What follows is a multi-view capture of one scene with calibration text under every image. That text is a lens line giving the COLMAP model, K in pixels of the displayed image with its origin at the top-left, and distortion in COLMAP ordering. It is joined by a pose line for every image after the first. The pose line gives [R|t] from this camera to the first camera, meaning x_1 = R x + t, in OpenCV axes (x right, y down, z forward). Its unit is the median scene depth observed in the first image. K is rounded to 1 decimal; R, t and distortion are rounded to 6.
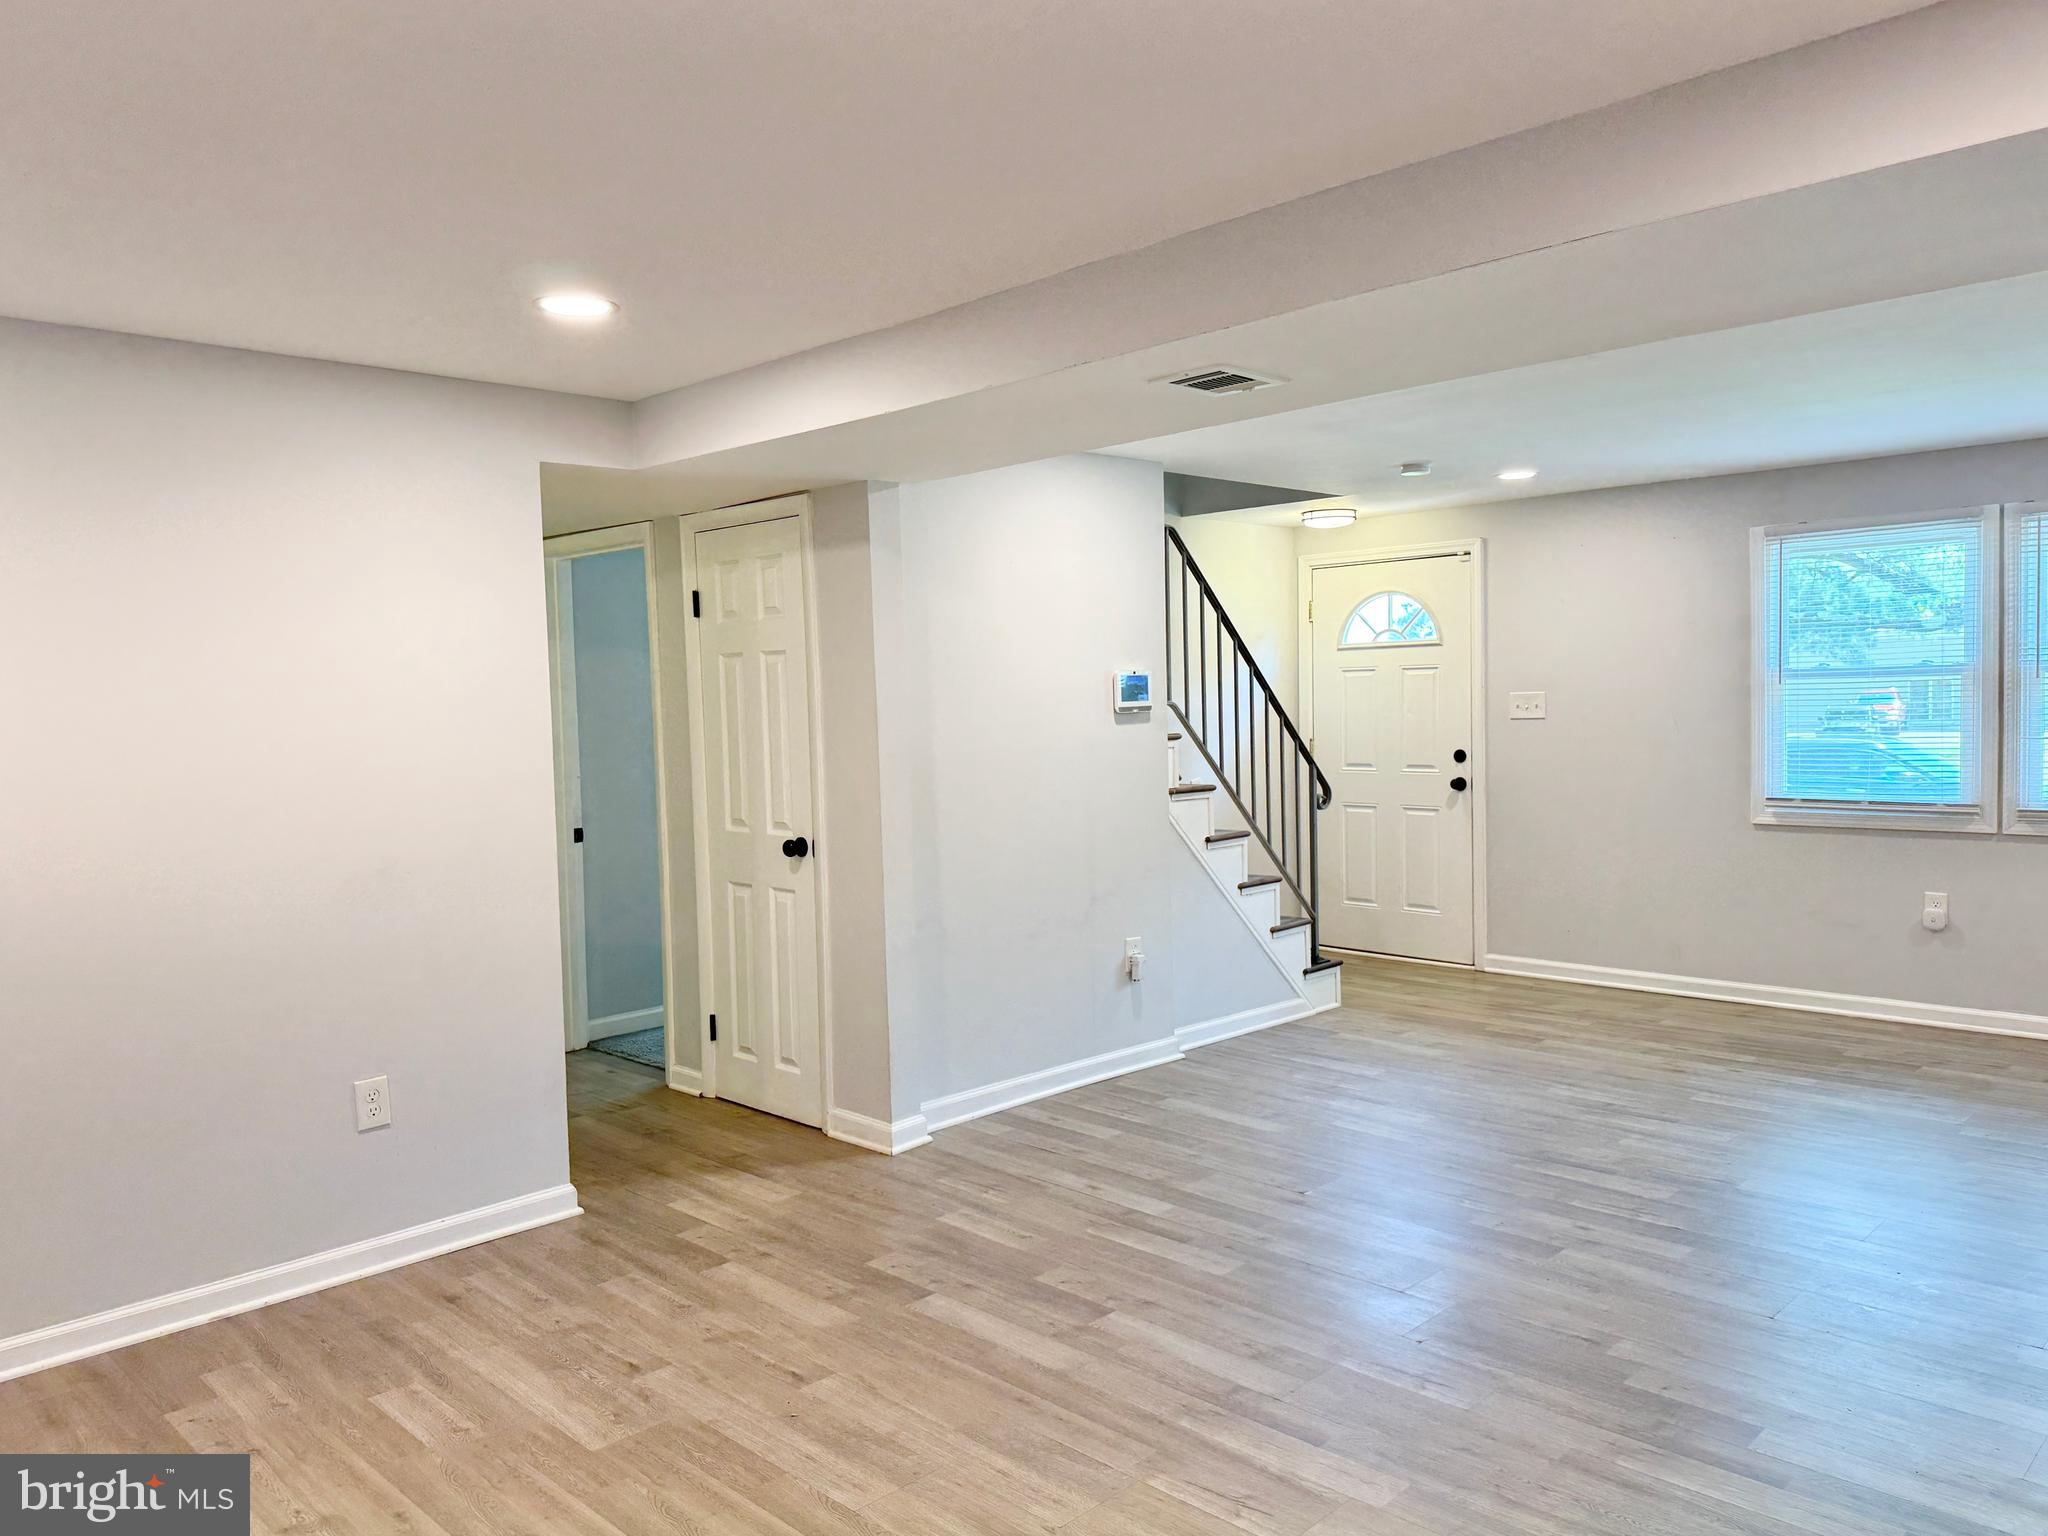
lens RADIAL K [[1442.4, 0, 1007.8], [0, 1442.4, 768.8], [0, 0, 1]] dist [0.046756, -0.060264]
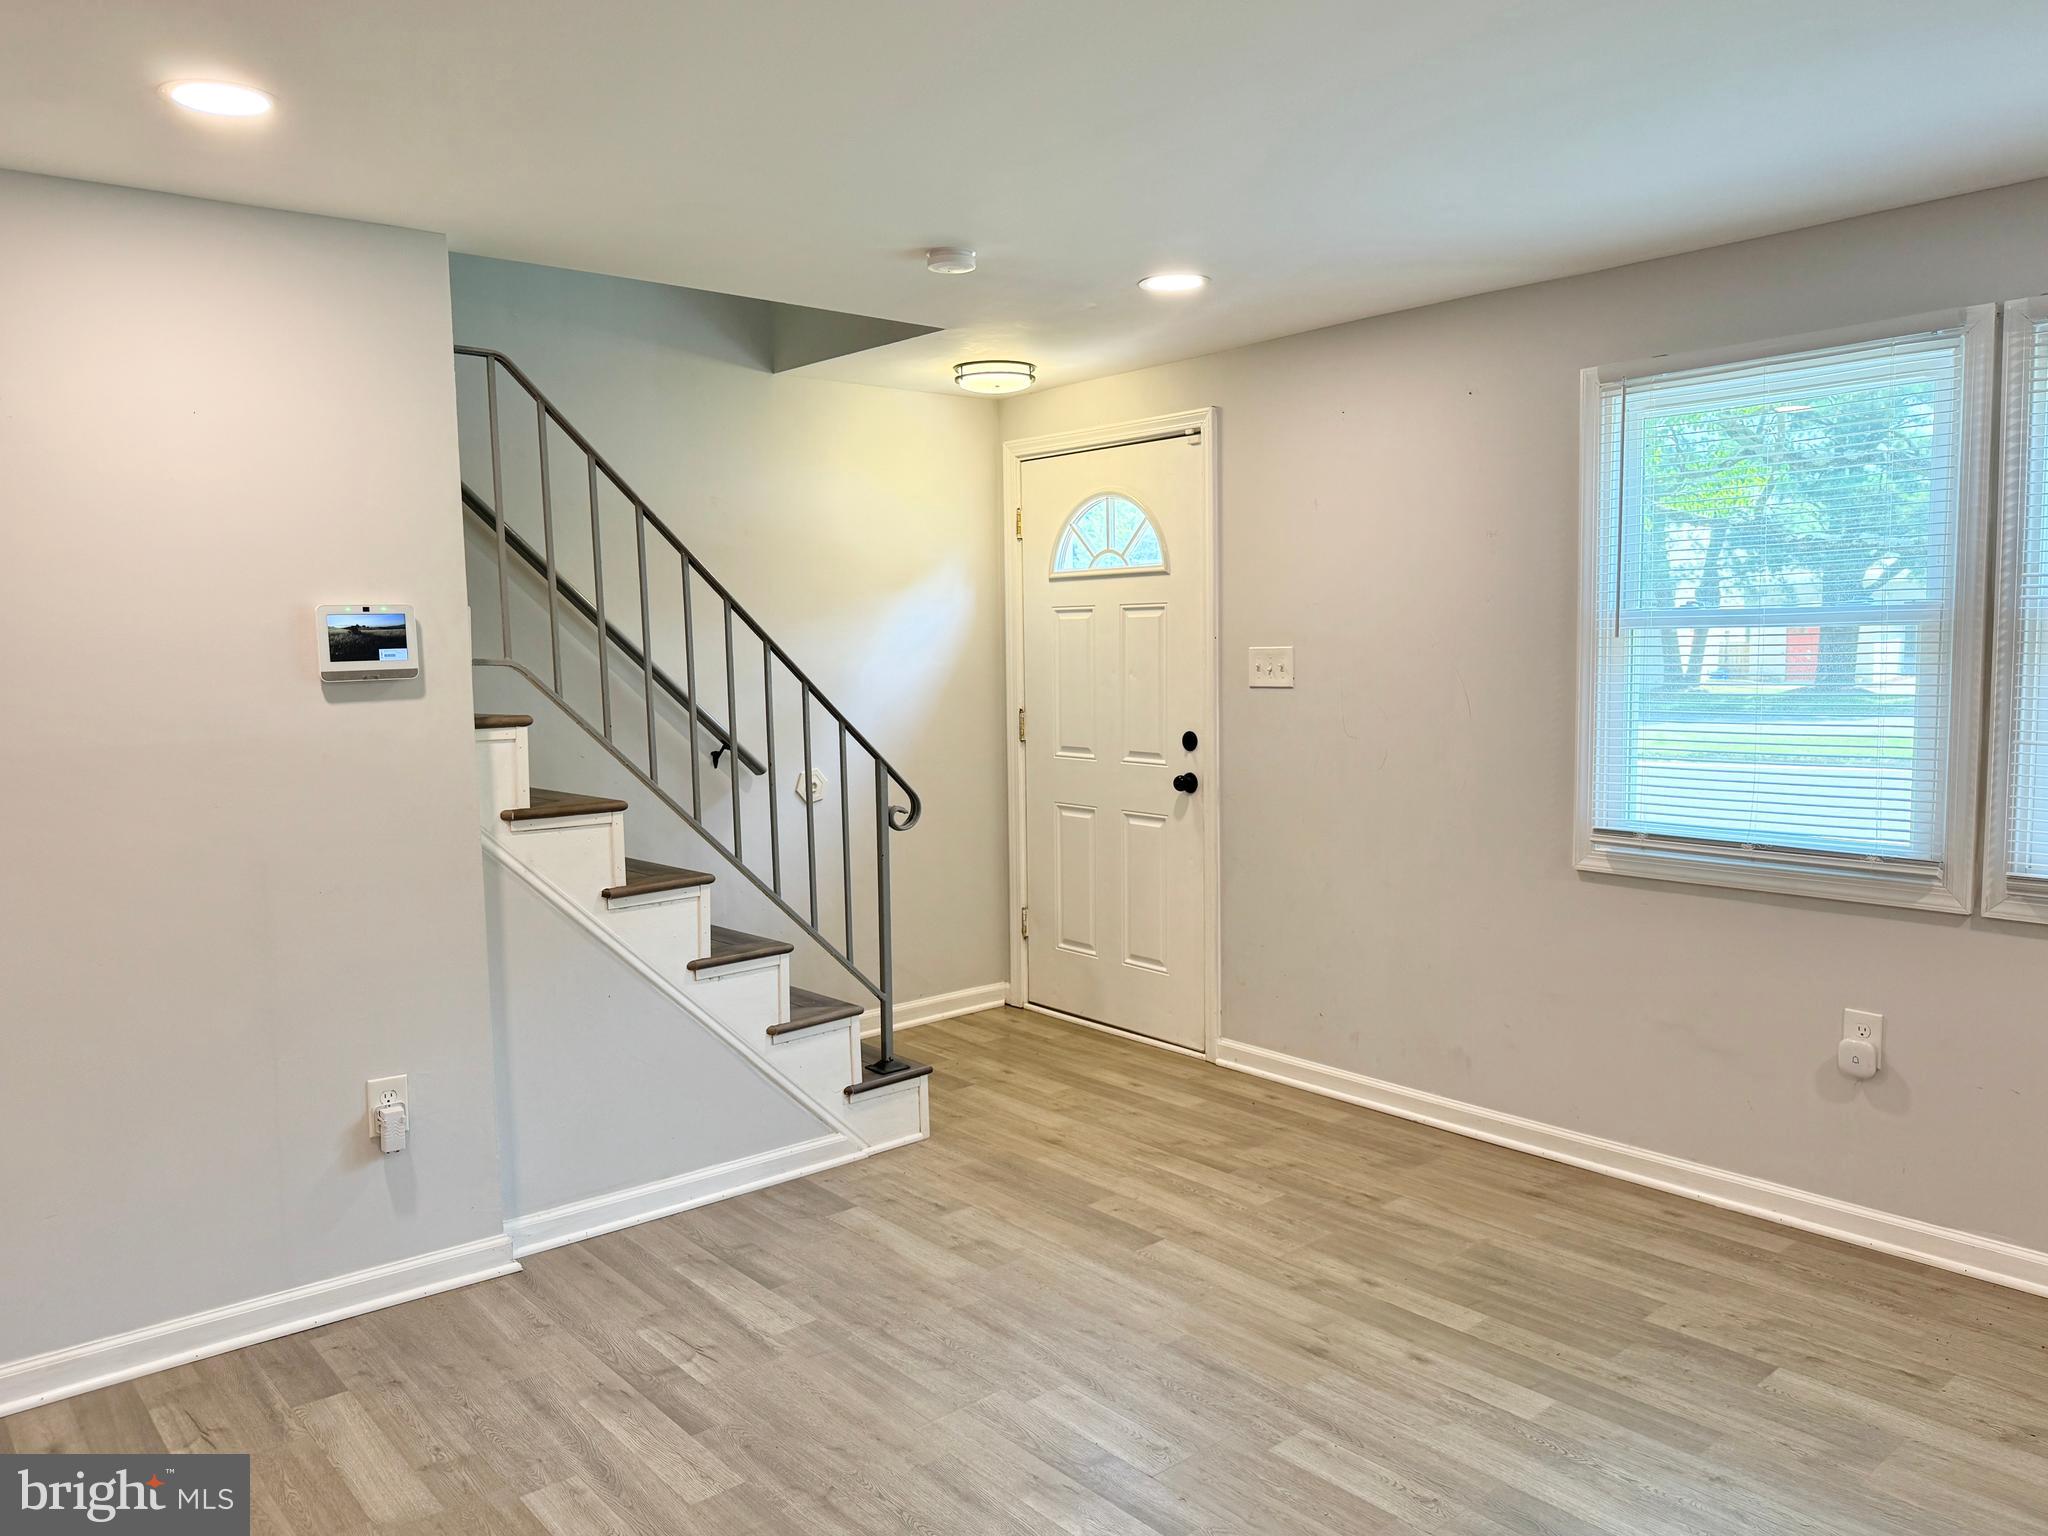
lens RADIAL K [[1442.4, 0, 1015.3], [0, 1442.4, 770.4], [0, 0, 1]] dist [0.046756, -0.060264]
pose [[0.997468, 0.013246, -0.069879, 0.429267], [-0.010230, 0.999008, 0.043343, -0.035729], [0.070384, -0.042518, 0.996613, 0.516389]]
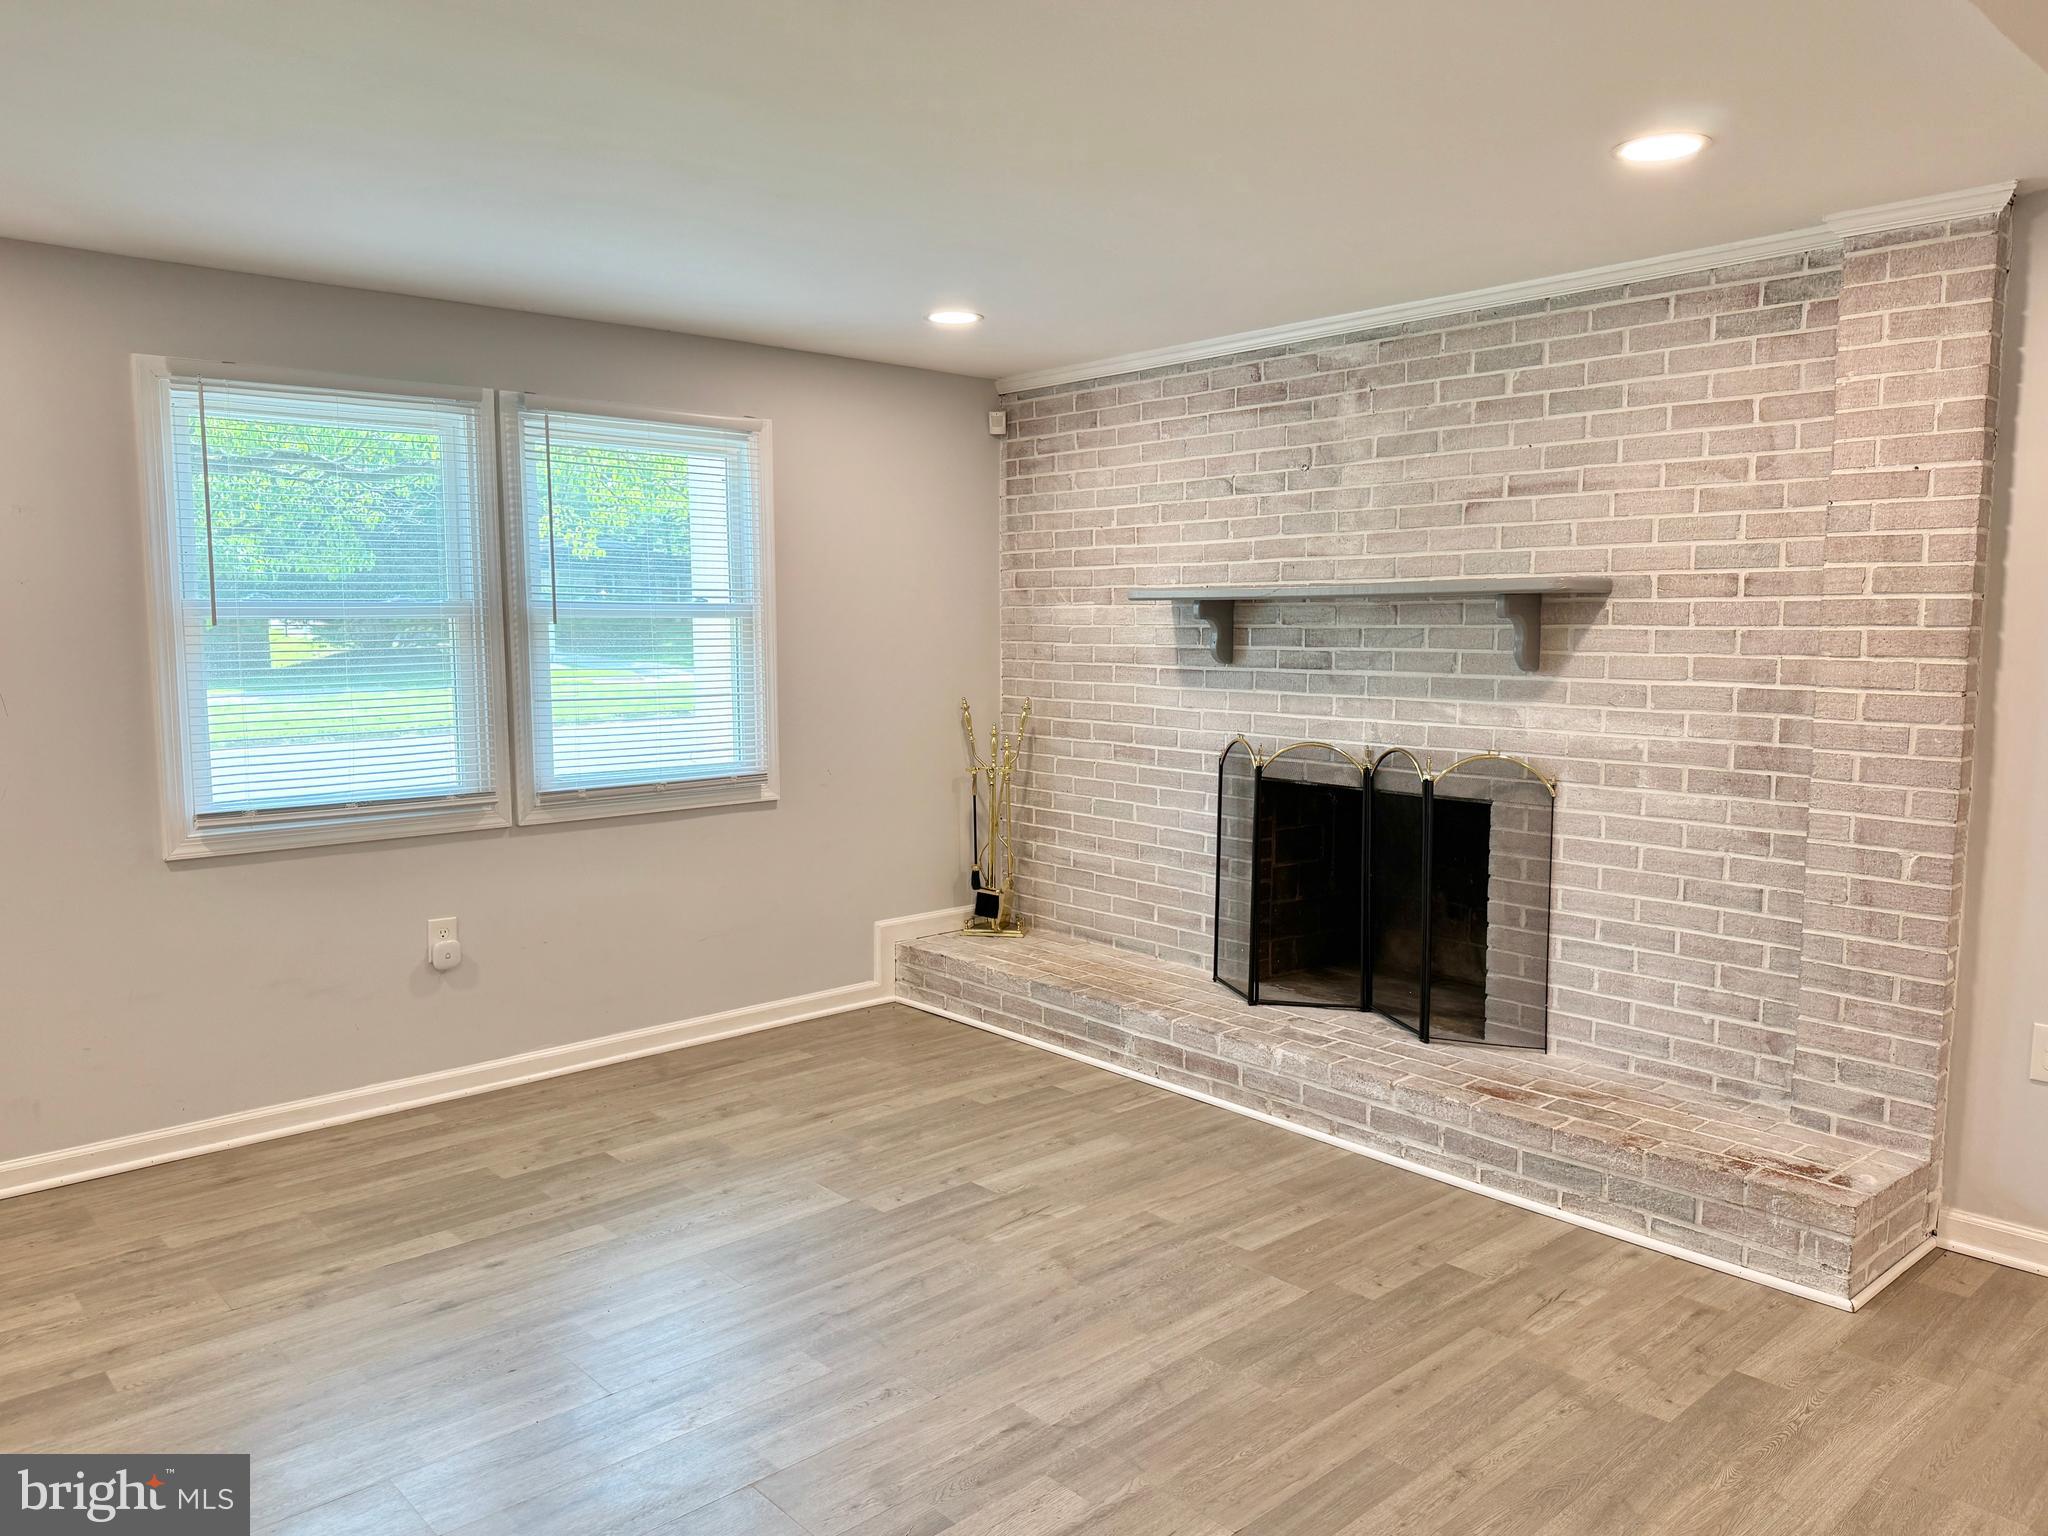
lens RADIAL K [[1442.4, 0, 1028.9], [0, 1442.4, 763.3], [0, 0, 1]] dist [0.046756, -0.060264]
pose [[0.058764, -0.077995, 0.995220, -0.072752], [0.050654, 0.995892, 0.075056, -0.038330], [-0.996986, 0.046001, 0.062473, 0.811639]]
